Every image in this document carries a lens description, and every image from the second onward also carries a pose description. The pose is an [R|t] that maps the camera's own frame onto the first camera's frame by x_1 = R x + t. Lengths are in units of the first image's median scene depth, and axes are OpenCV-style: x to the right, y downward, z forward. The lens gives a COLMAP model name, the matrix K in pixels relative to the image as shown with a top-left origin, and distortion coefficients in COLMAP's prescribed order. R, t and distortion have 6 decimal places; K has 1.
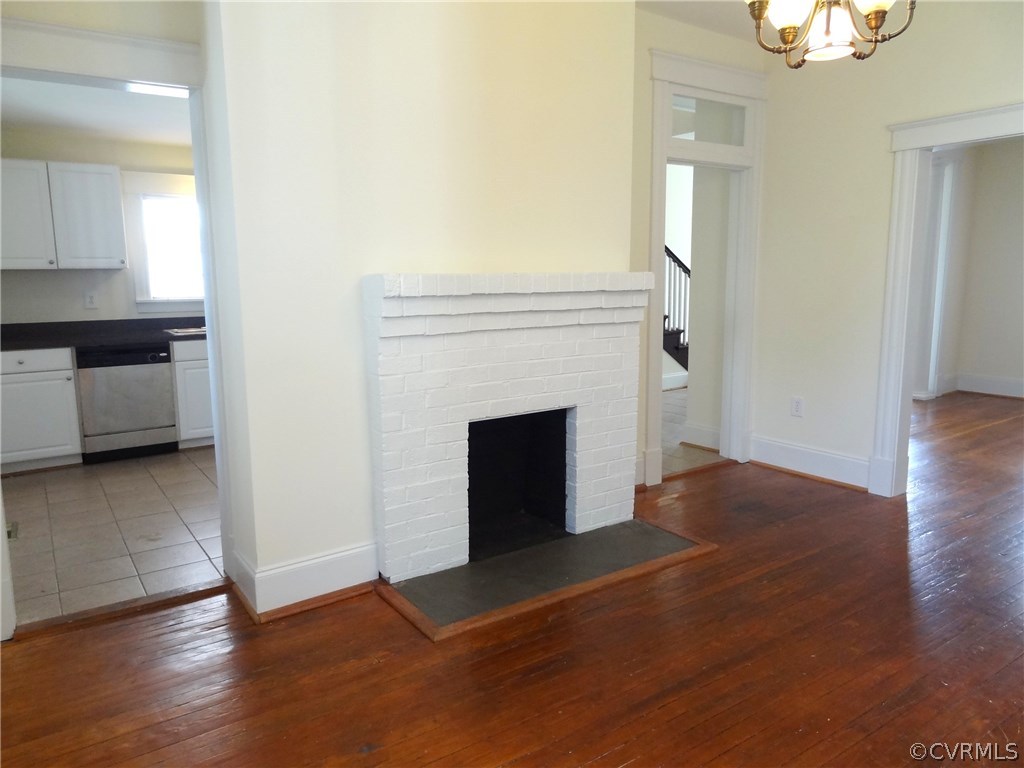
lens RADIAL K [[726.0, 0, 513.8], [0, 726.0, 384.6], [0, 0, 1]] dist [-0.006249, 0.014842]
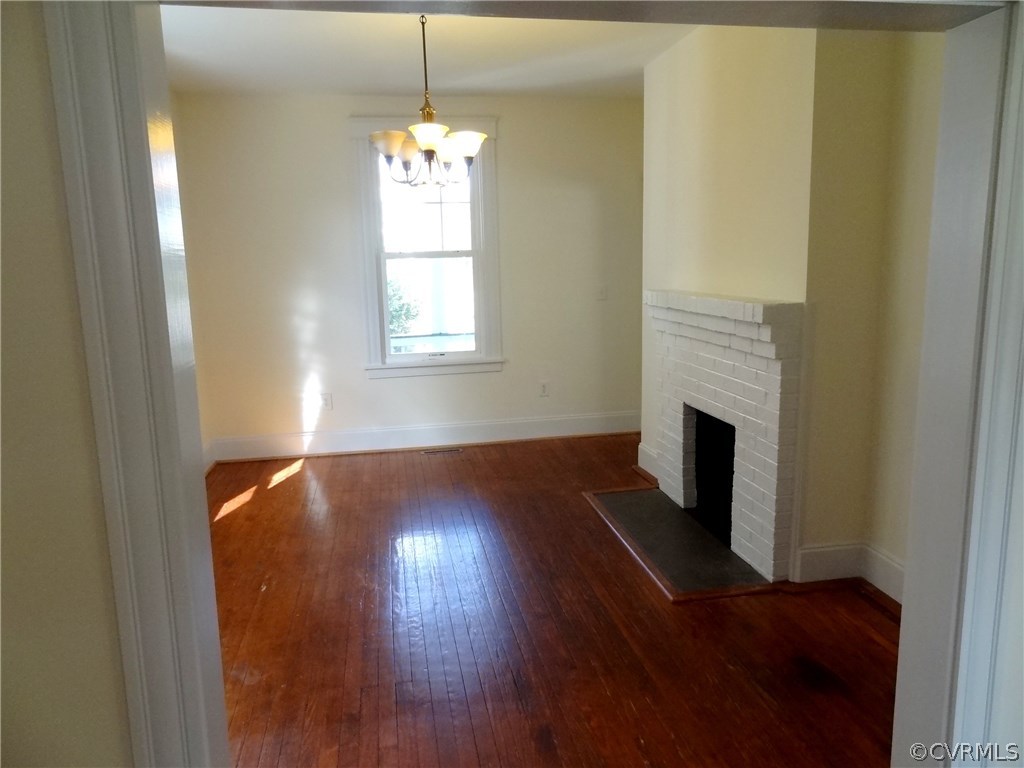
lens RADIAL K [[726.0, 0, 511.9], [0, 726.0, 382.8], [0, 0, 1]] dist [-0.006249, 0.014842]
pose [[-0.408268, 0.174448, -0.896039, 1.185211], [-0.122639, 0.962190, 0.243206, -0.254043], [0.904587, 0.209183, -0.371437, 1.131349]]
